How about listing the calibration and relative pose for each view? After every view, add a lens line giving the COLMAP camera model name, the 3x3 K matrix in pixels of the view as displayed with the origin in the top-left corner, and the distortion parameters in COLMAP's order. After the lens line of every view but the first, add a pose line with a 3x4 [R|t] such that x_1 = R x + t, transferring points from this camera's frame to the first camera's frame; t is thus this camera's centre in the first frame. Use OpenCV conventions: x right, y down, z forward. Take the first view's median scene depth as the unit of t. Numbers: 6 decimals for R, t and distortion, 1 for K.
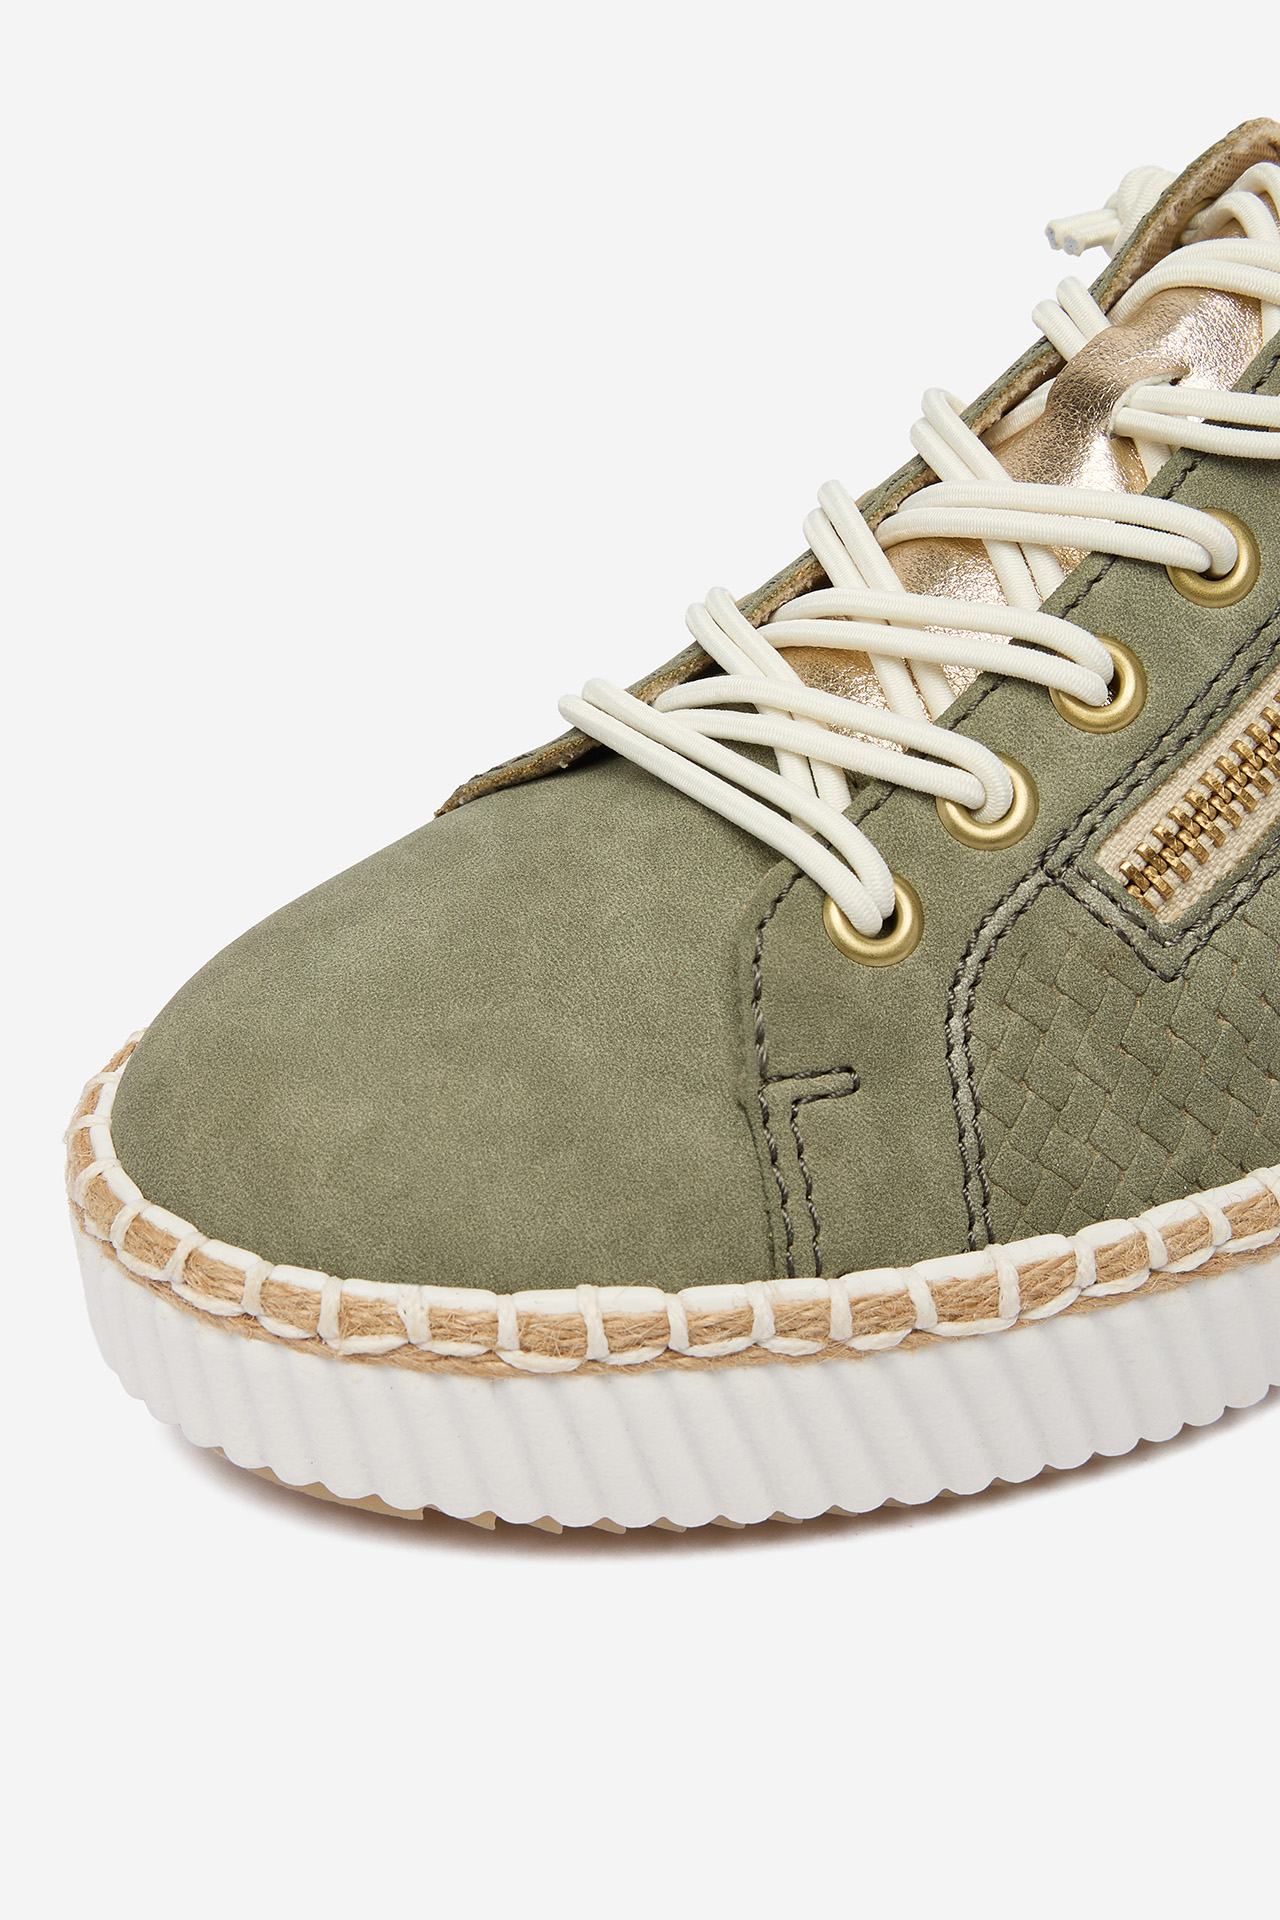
lens RADIAL K [[2615.3, 0, 498.9], [0, 2615.3, 959.7], [0, 0, 1]] dist [0.024650, -0.569951]
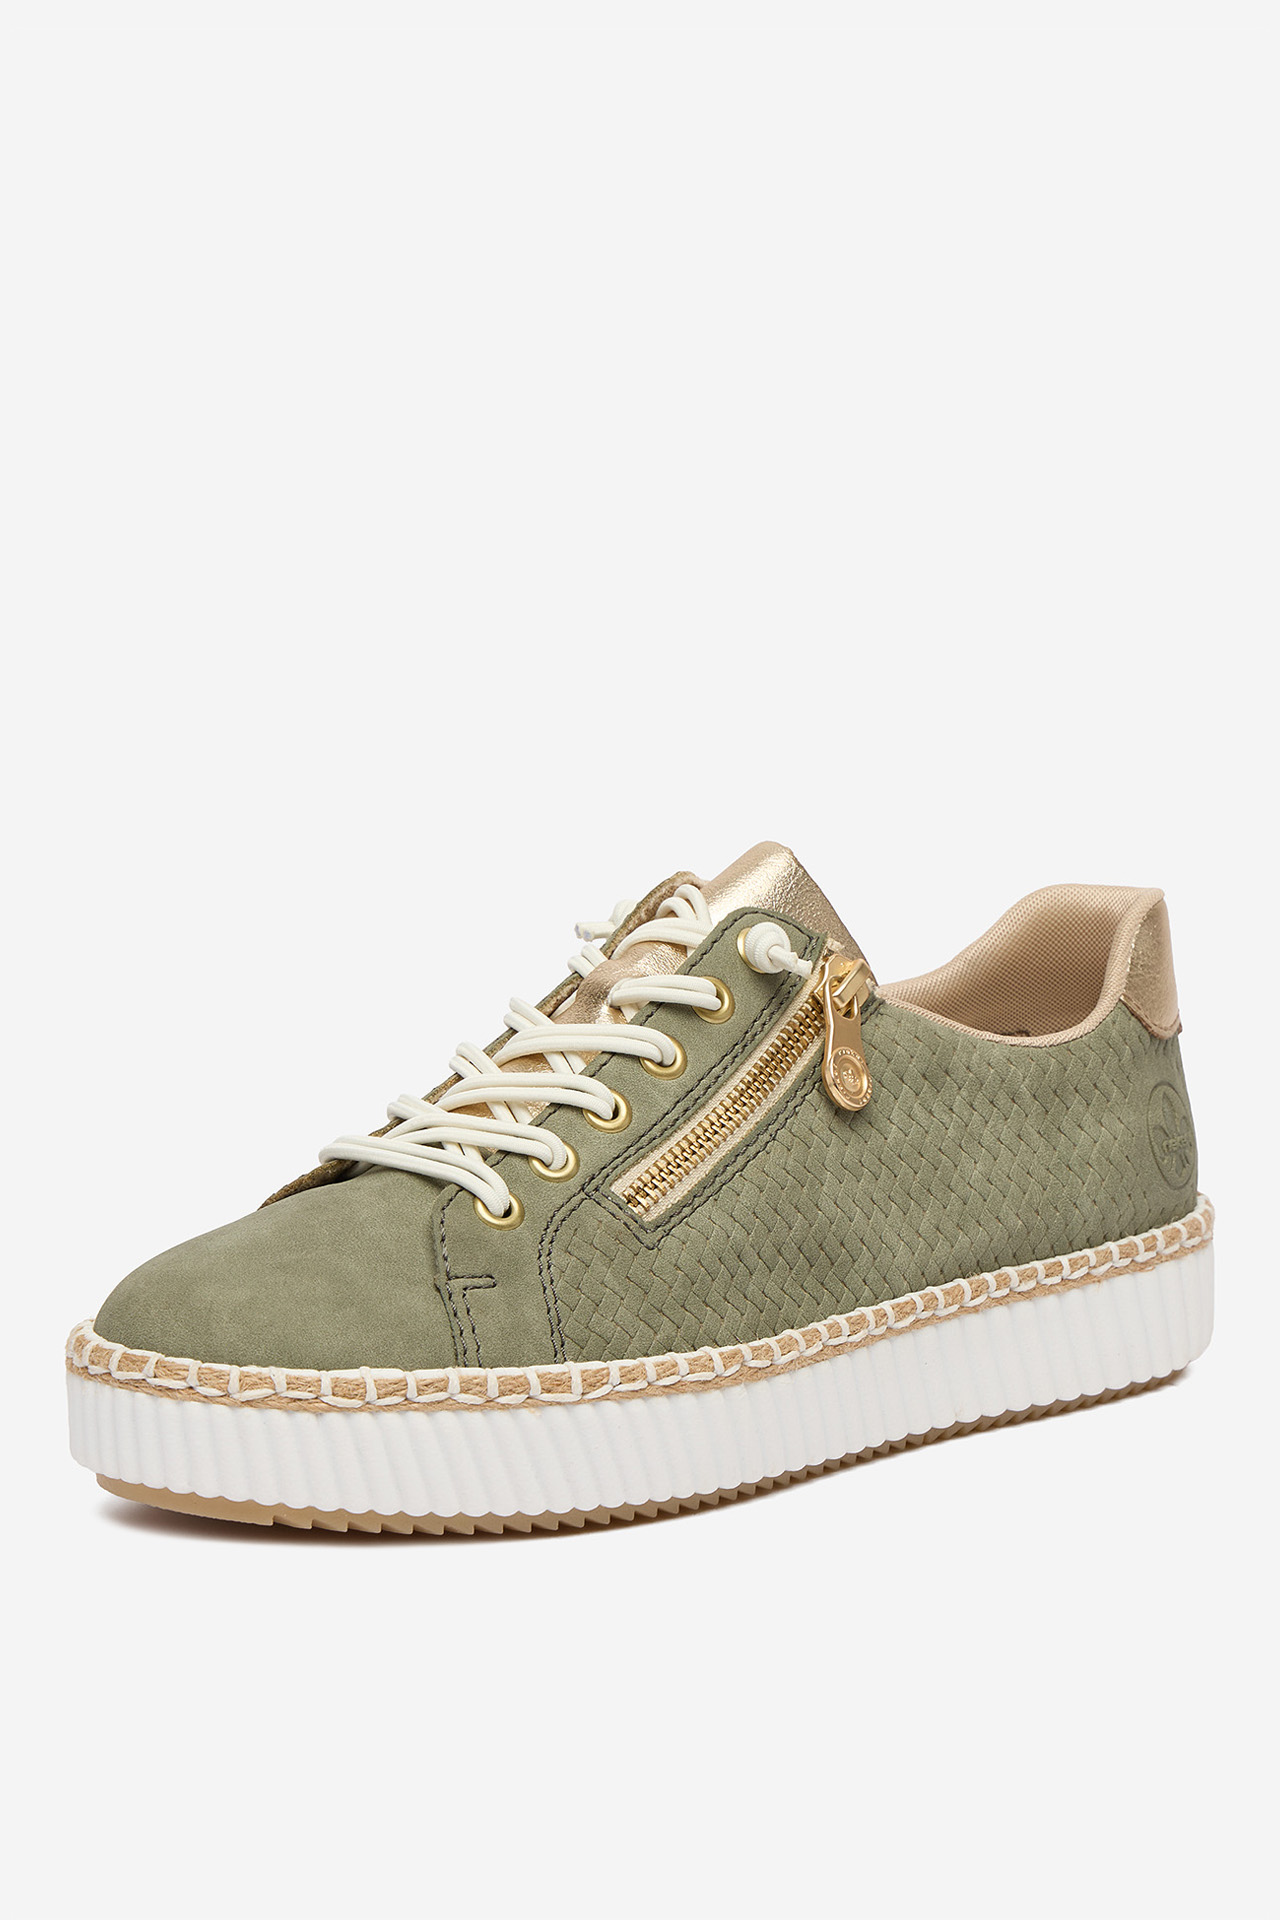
lens RADIAL K [[4653.3, 0, 640.0], [0, 4653.3, 960.0], [0, 0, 1]] dist [-1.008680, -0.065658]
pose [[0.979700, 0.035943, 0.197223, -0.443360], [0.050659, 0.907480, -0.417031, 1.263090], [-0.193965, 0.418556, 0.887237, -2.169893]]
